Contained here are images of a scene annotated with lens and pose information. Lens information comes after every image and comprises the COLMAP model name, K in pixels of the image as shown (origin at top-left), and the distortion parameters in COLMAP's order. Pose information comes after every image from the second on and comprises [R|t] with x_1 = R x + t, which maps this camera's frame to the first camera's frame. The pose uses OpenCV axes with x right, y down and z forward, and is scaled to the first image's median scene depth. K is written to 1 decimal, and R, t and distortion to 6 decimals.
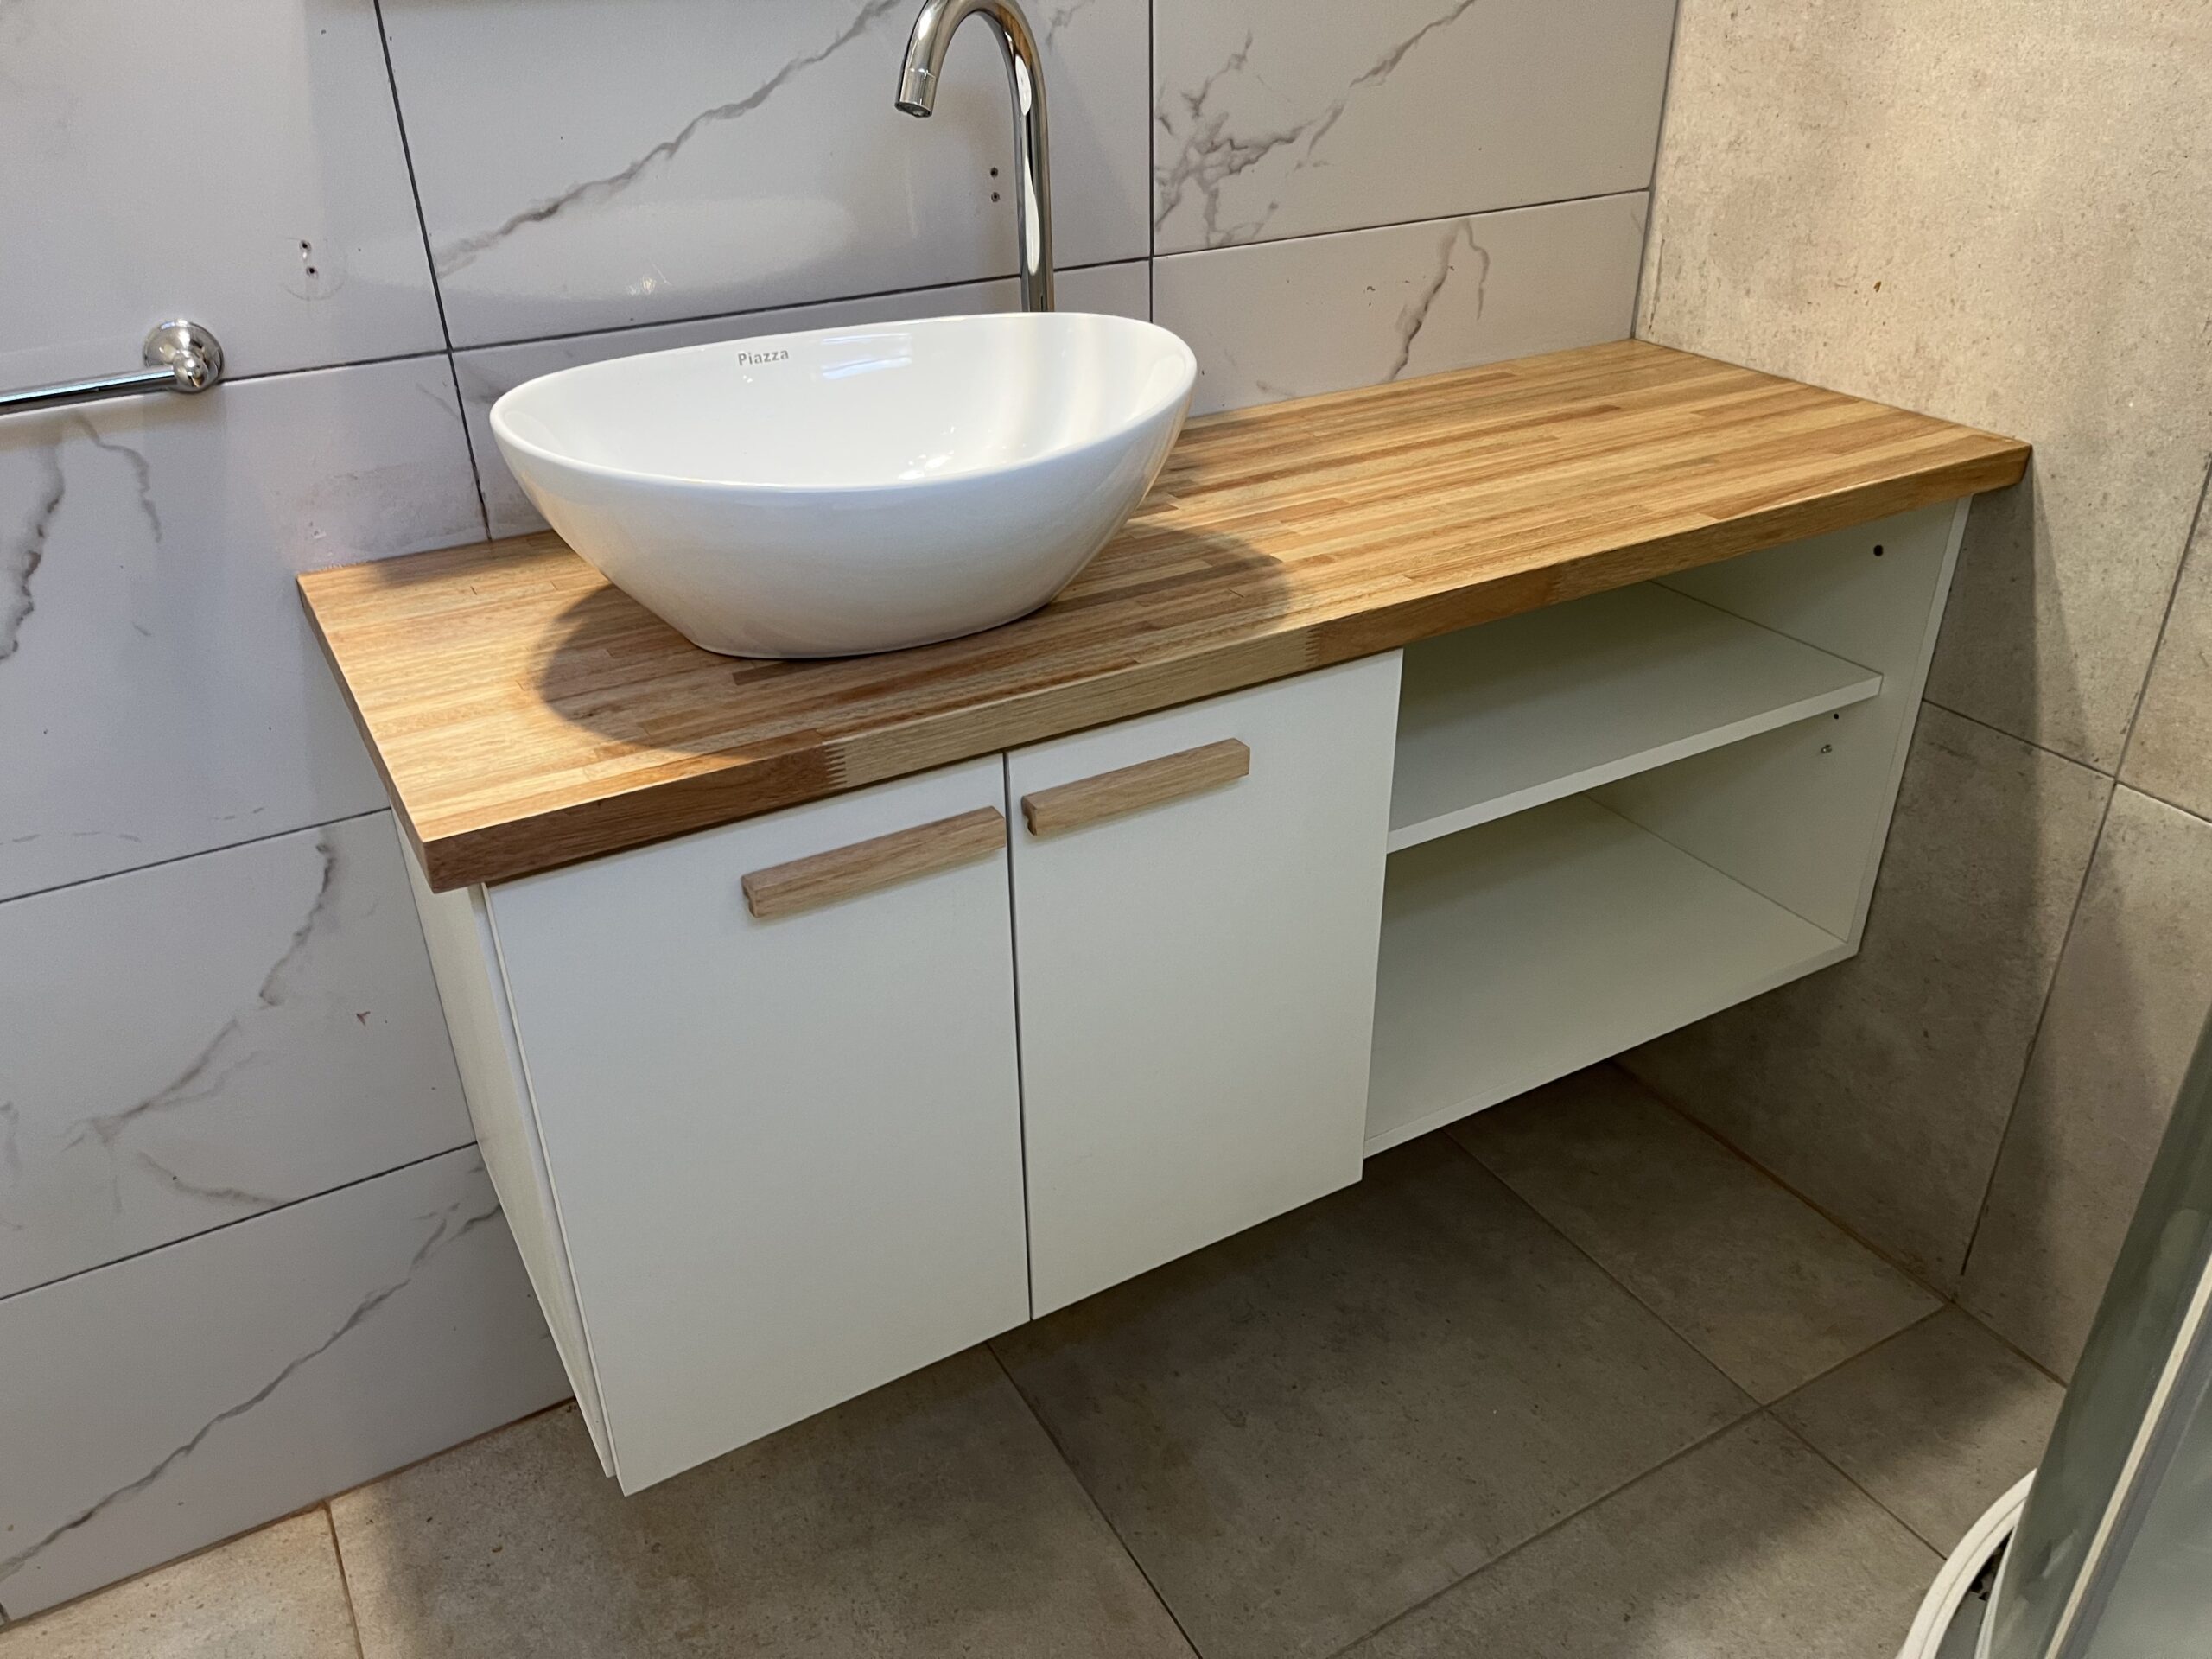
lens RADIAL K [[1689.2, 0, 1106.8], [0, 1689.2, 845.6], [0, 0, 1]] dist [0.053360, -0.075437]
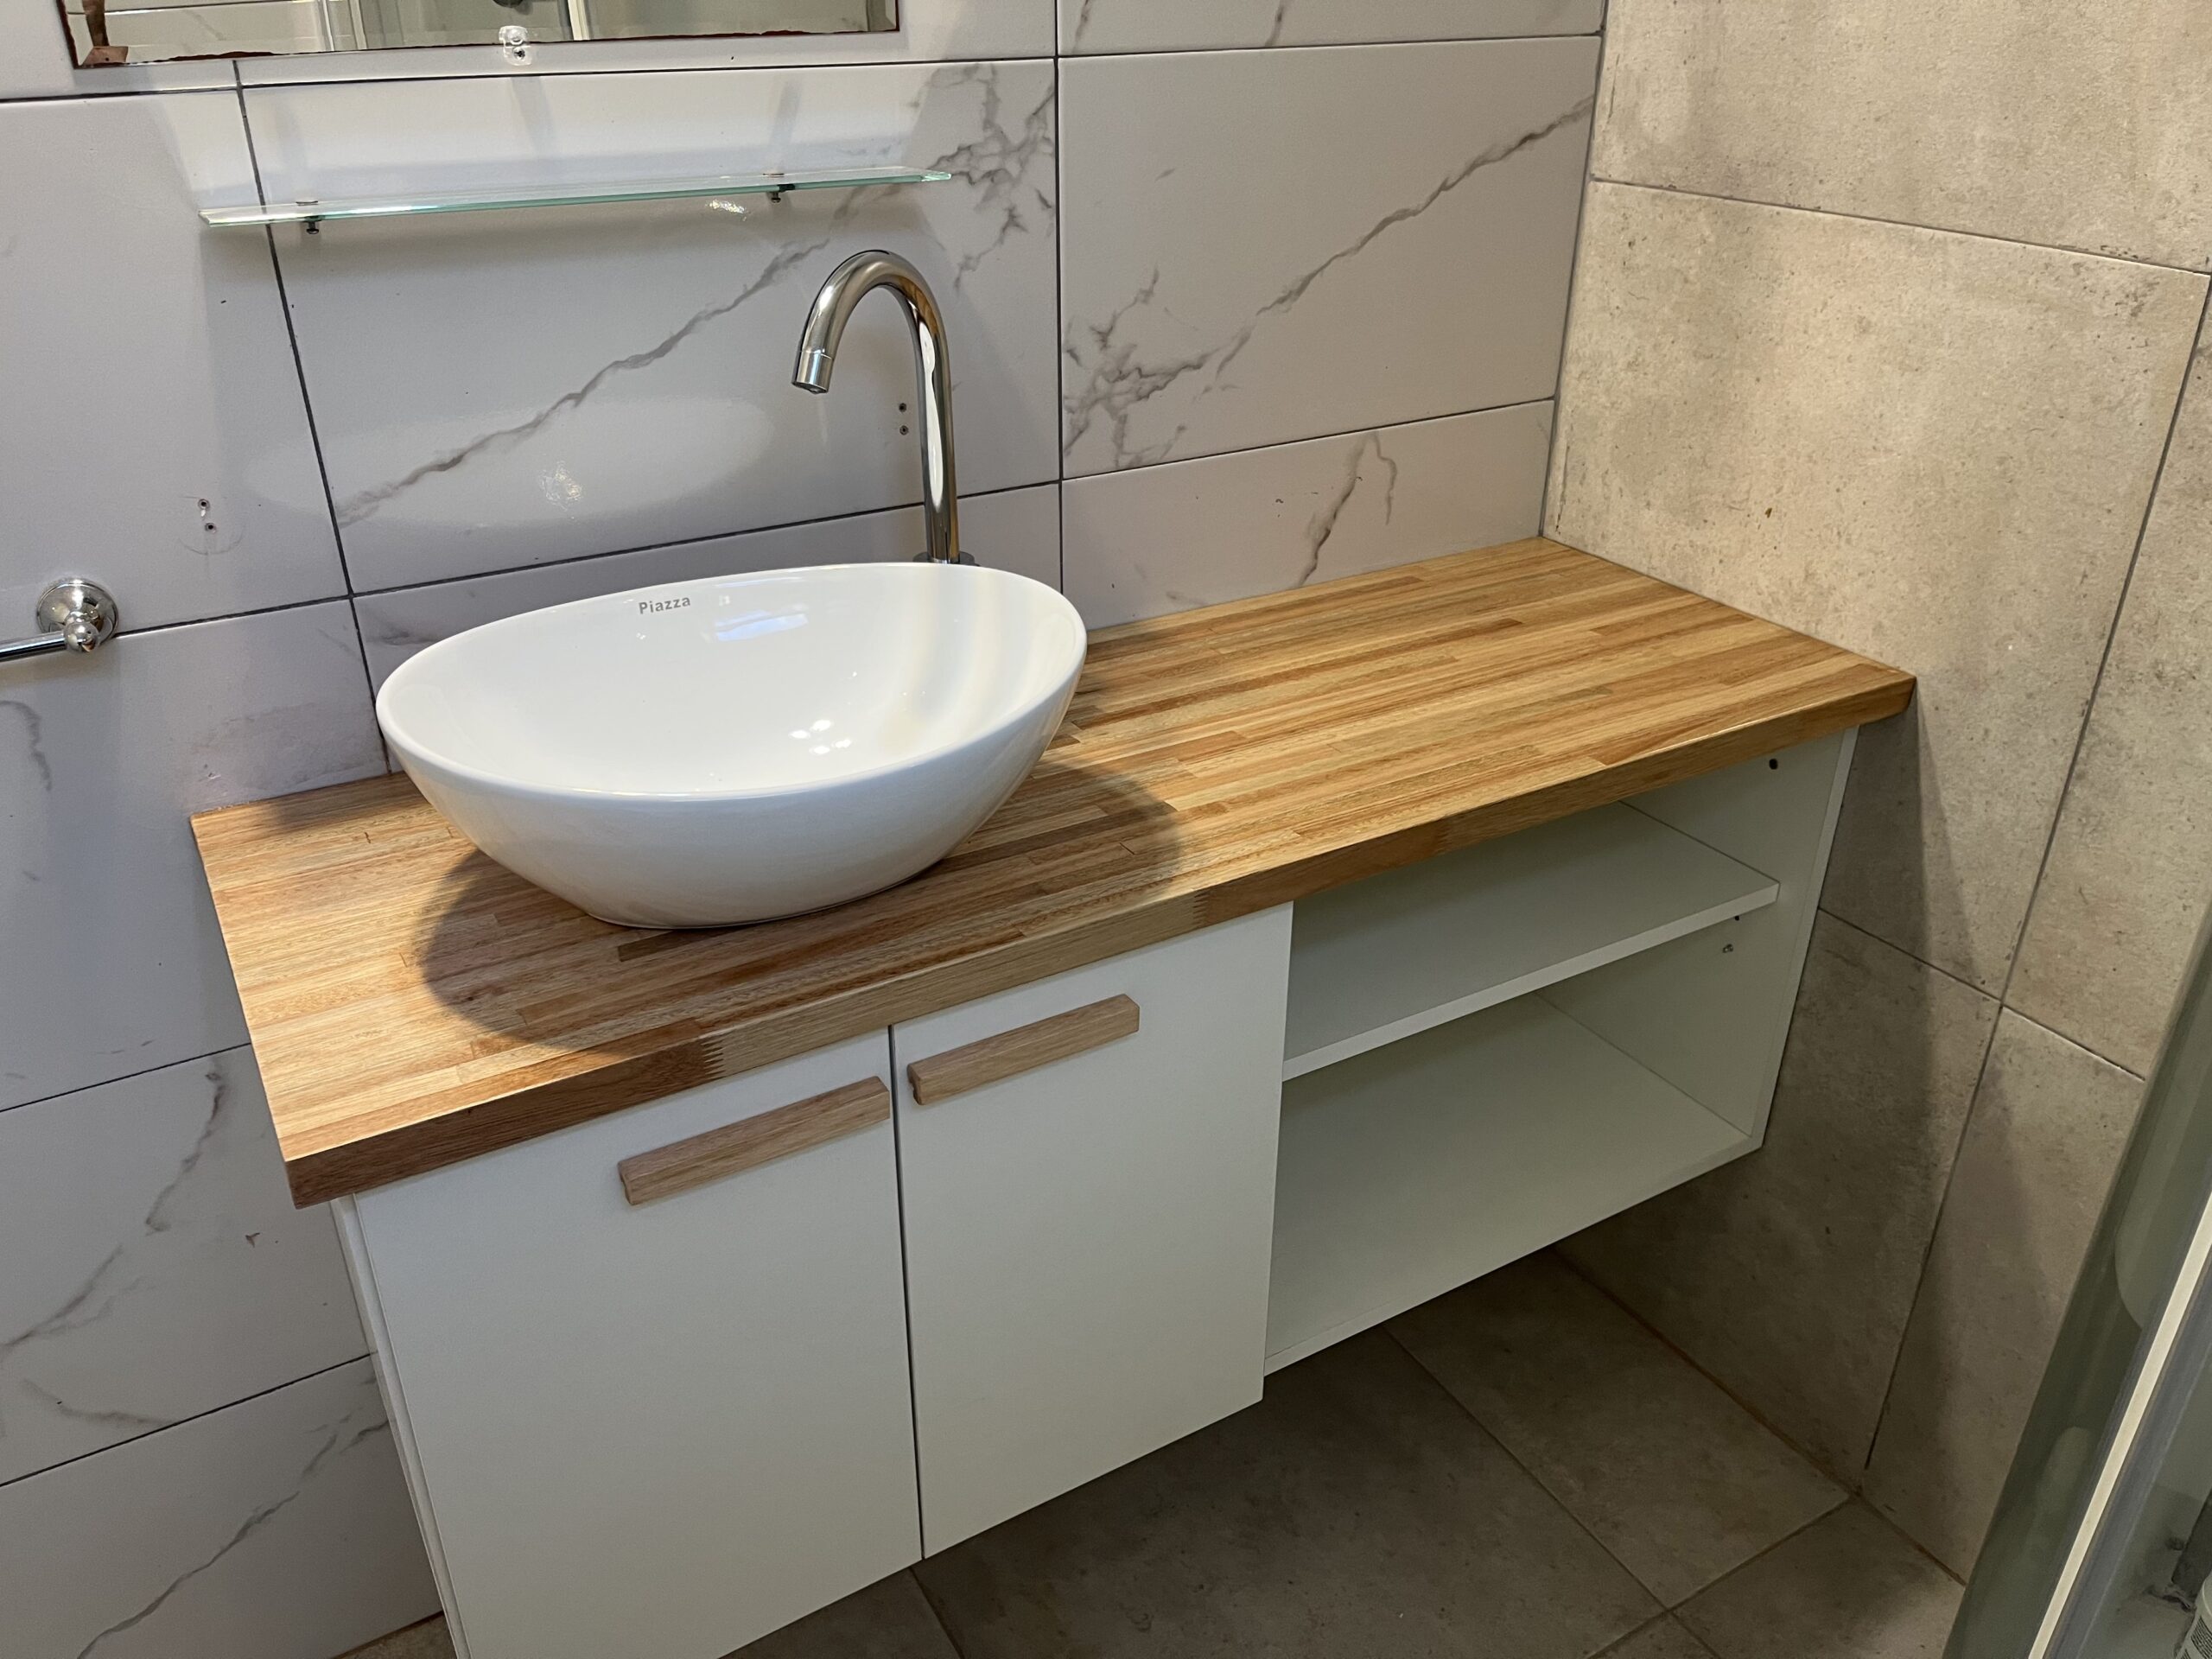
lens RADIAL K [[1689.2, 0, 1105.1], [0, 1689.2, 837.5], [0, 0, 1]] dist [0.053360, -0.075437]
pose [[0.999710, 0.009137, 0.022260, 0.033052], [-0.008360, 0.999361, -0.034760, -0.099162], [-0.022564, 0.034564, 0.999148, -0.009062]]
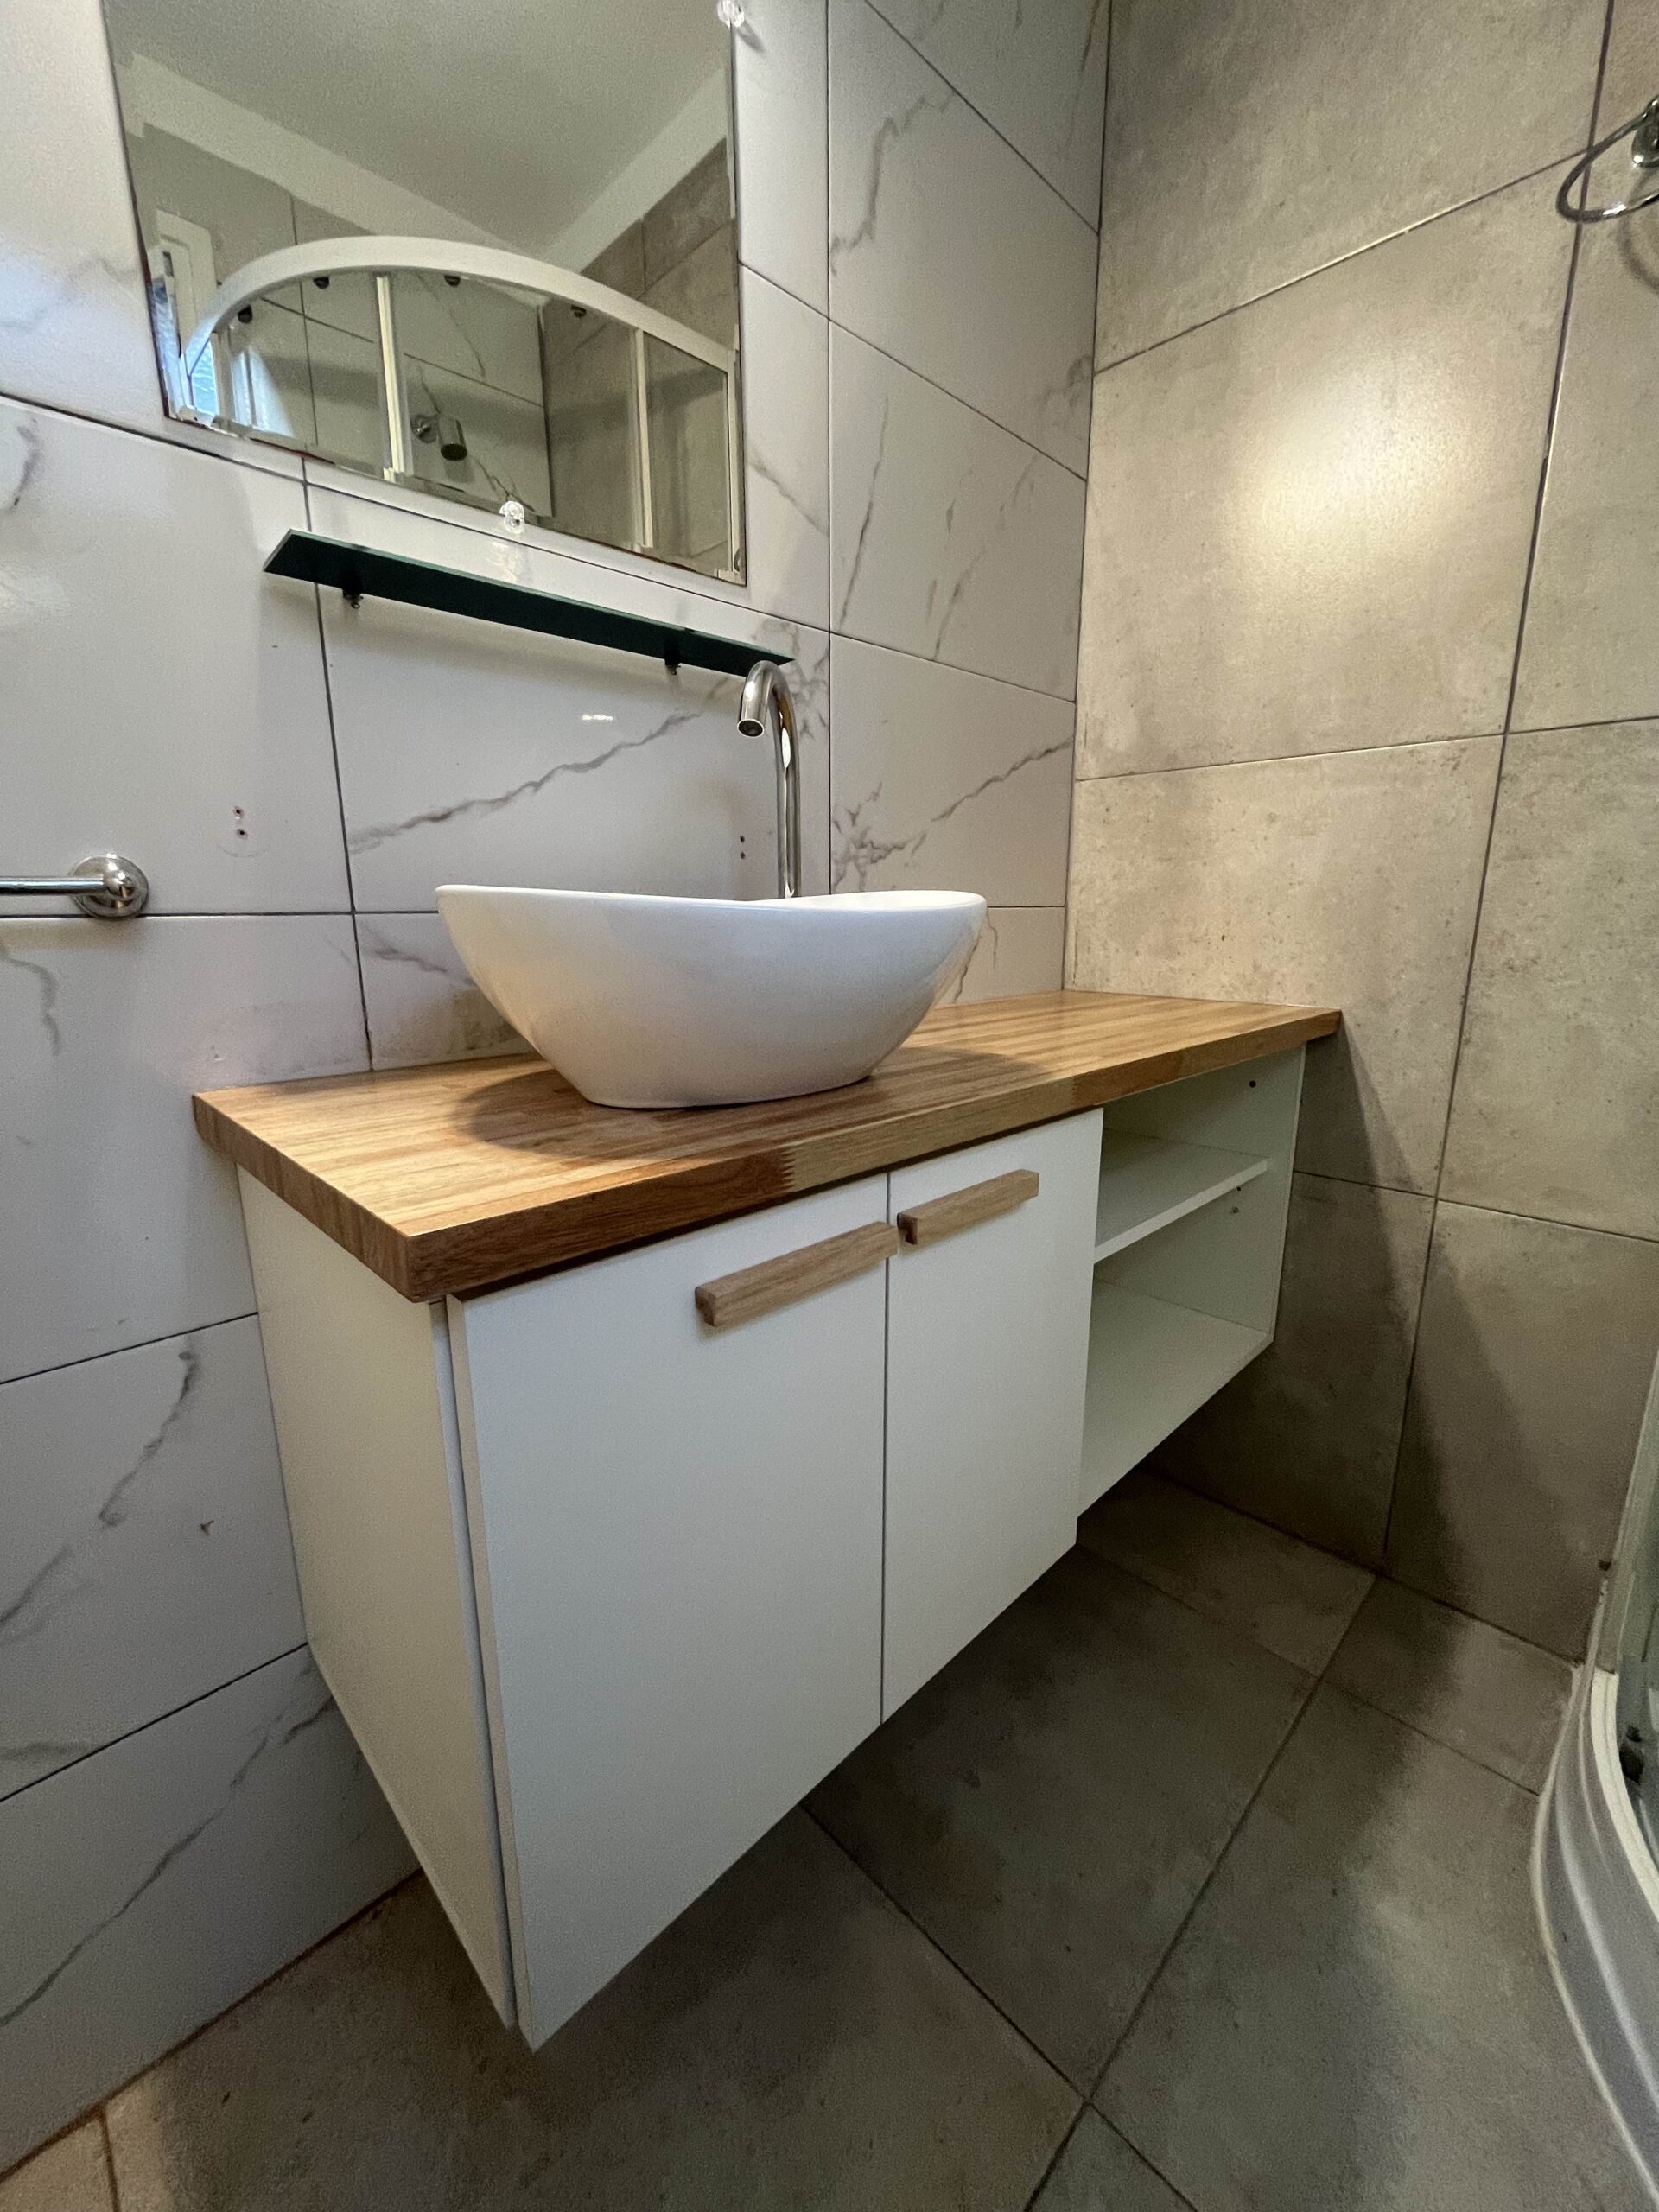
lens RADIAL K [[896.9, 0, 830.6], [0, 896.9, 1099.2], [0, 0, 1]] dist [-0.004776, 0.000528]
pose [[0.966237, -0.040874, 0.254392, -0.190352], [0.117119, 0.949113, -0.292348, 0.055101], [-0.229498, 0.312271, 0.921855, 0.314605]]
